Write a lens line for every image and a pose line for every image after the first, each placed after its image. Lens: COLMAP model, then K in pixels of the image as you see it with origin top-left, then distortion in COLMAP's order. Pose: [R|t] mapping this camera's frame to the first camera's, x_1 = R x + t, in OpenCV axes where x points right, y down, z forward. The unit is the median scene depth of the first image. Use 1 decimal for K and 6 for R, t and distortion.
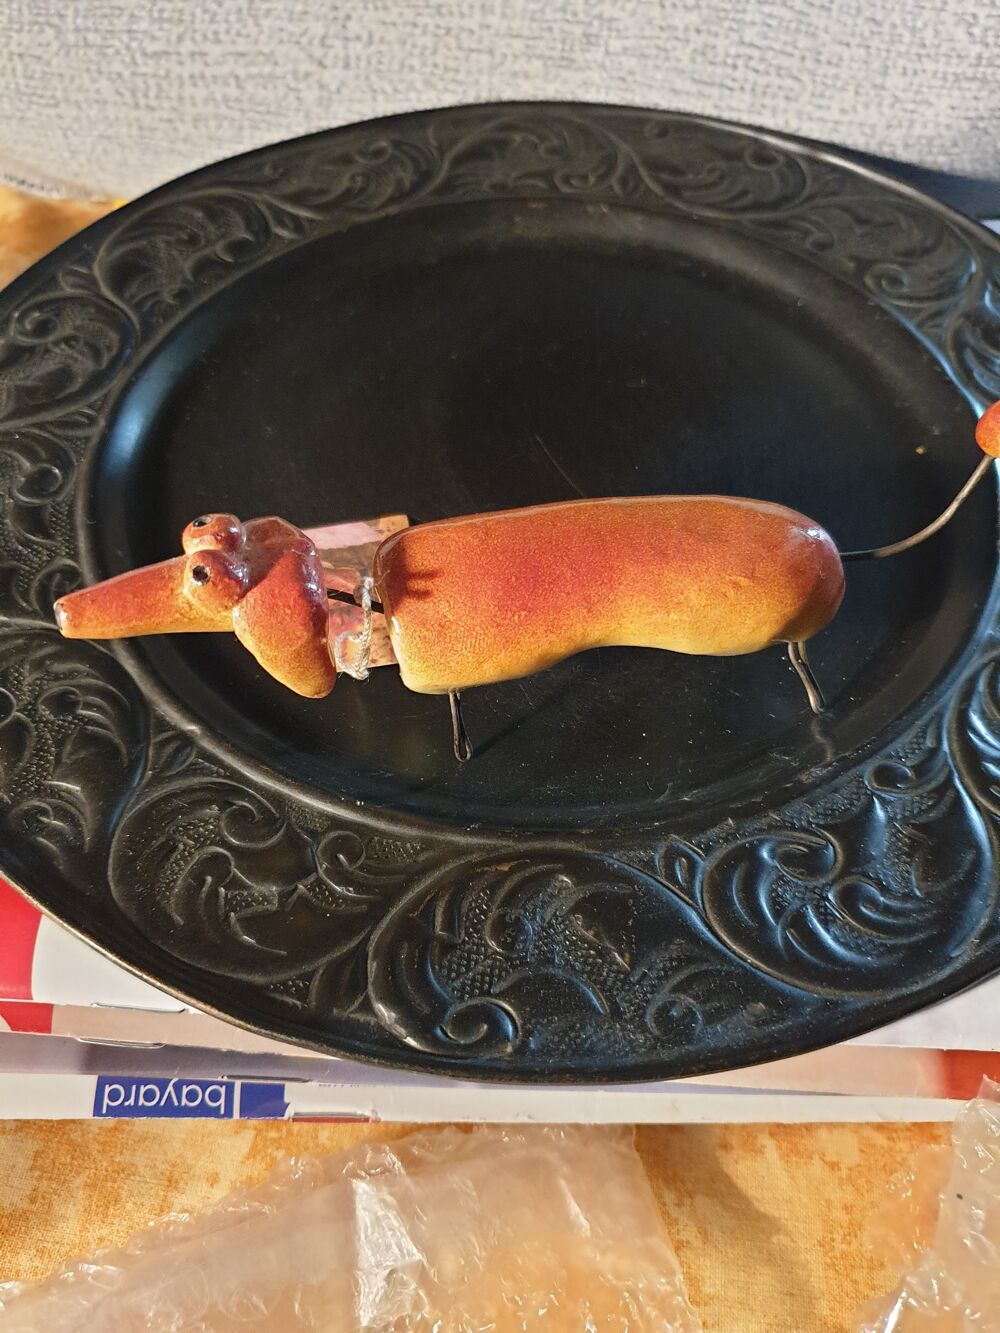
lens RADIAL K [[1001.5, 0, 502.0], [0, 1001.5, 641.2], [0, 0, 1]] dist [-0.008685, -0.003098]
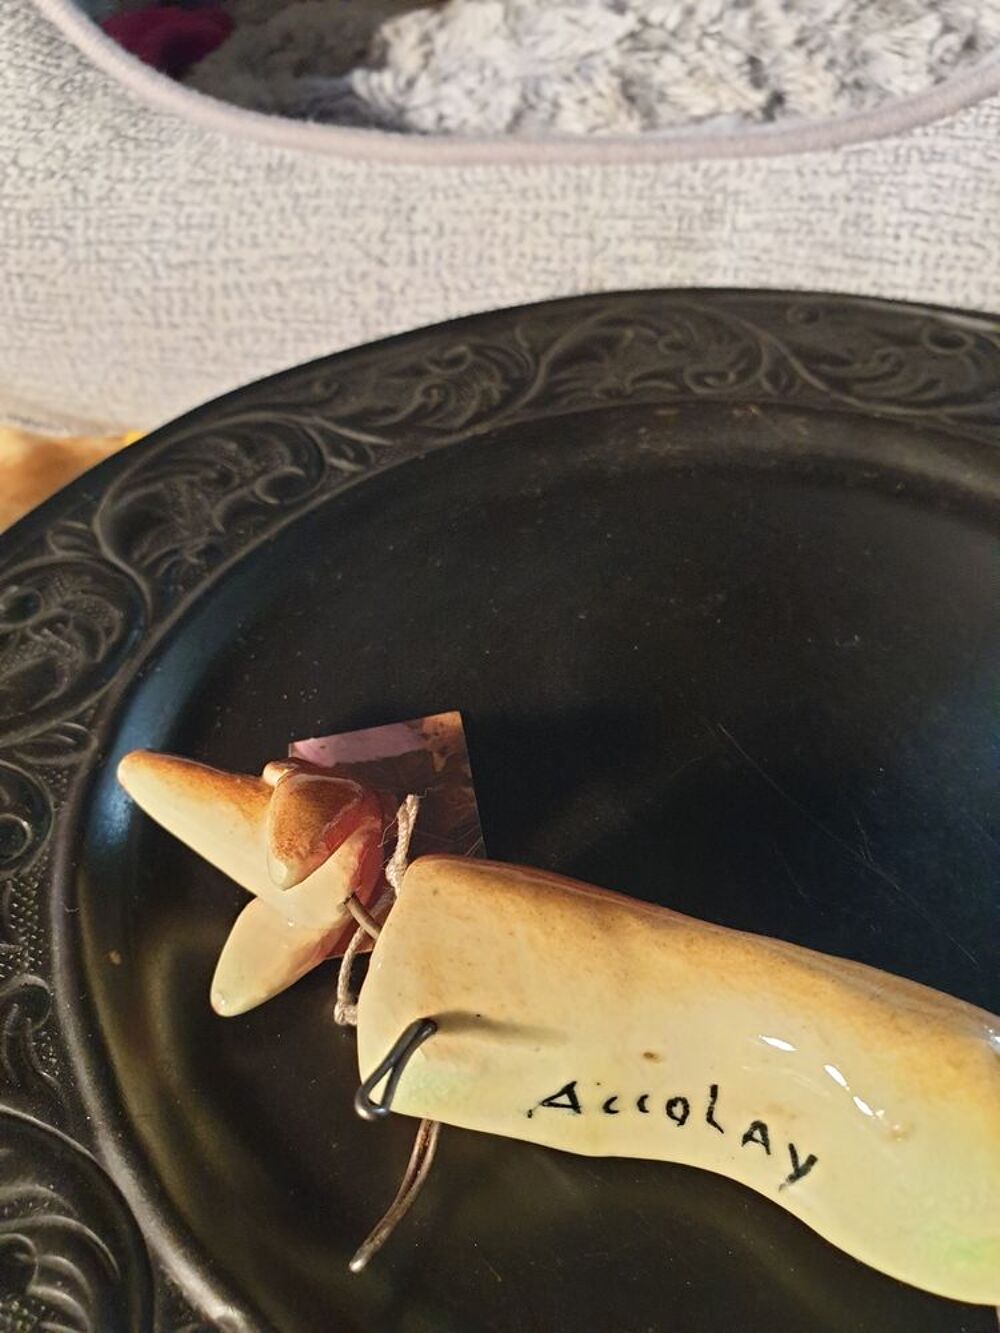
lens RADIAL K [[1038.4, 0, 500.0], [0, 1038.4, 666.5], [0, 0, 1]] dist [-0.072766, 0.049749]
pose [[0.998409, -0.047576, -0.030267, -0.079008], [0.041656, 0.984081, -0.172772, -0.111185], [0.038005, 0.171237, 0.984497, 0.248115]]
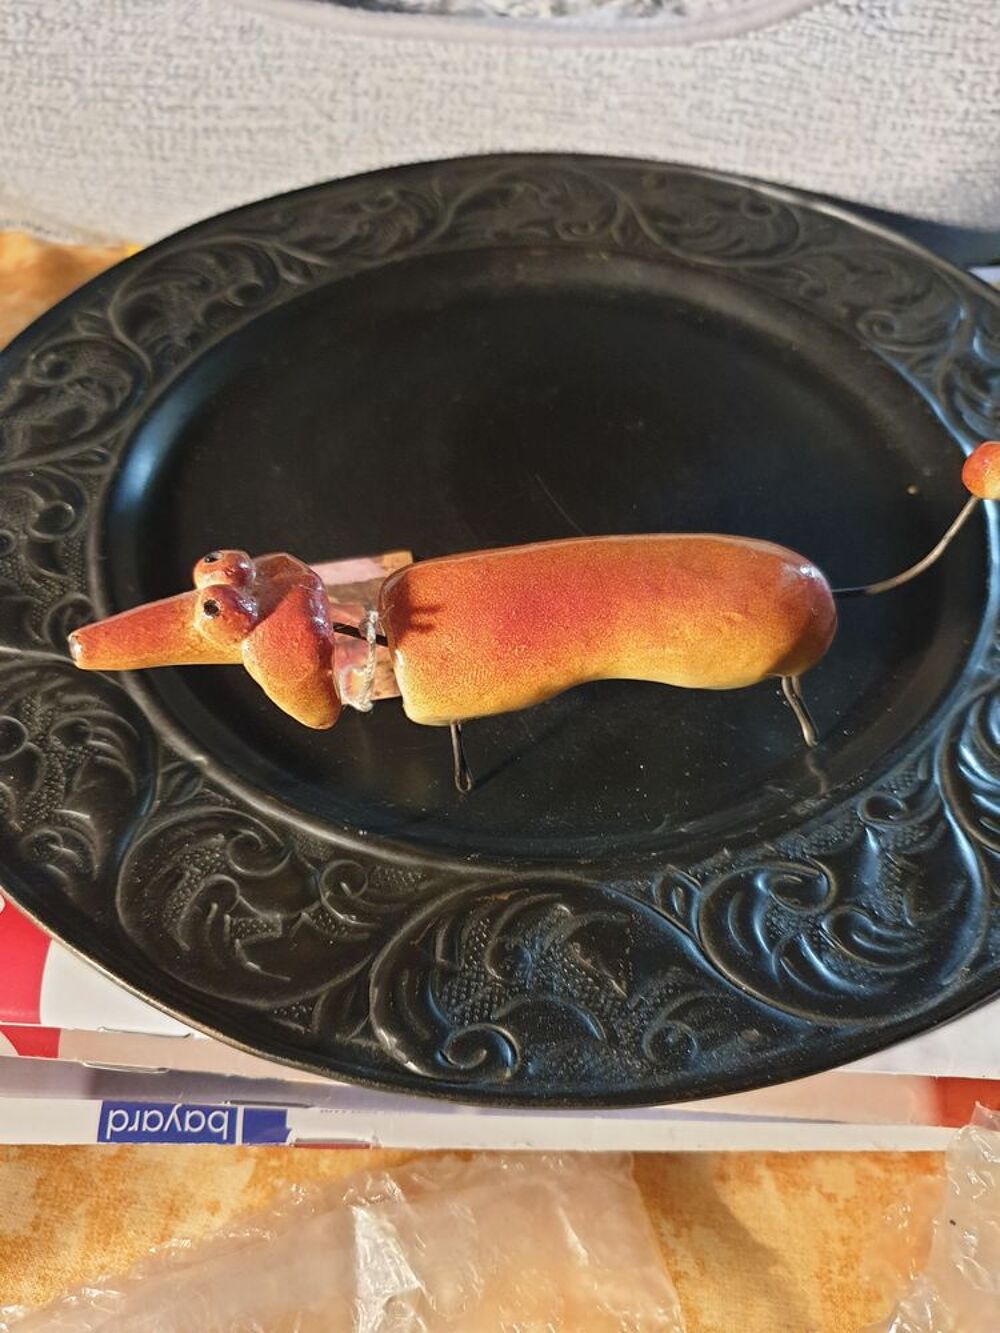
lens RADIAL K [[1013.4, 0, 501.9], [0, 1013.4, 637.9], [0, 0, 1]] dist [-0.020022, 0.004669]
pose [[0.999992, 0.003277, -0.002270, 0.000939], [-0.003367, 0.999172, -0.040535, 0.002774], [0.002135, 0.040543, 0.999176, -0.023333]]
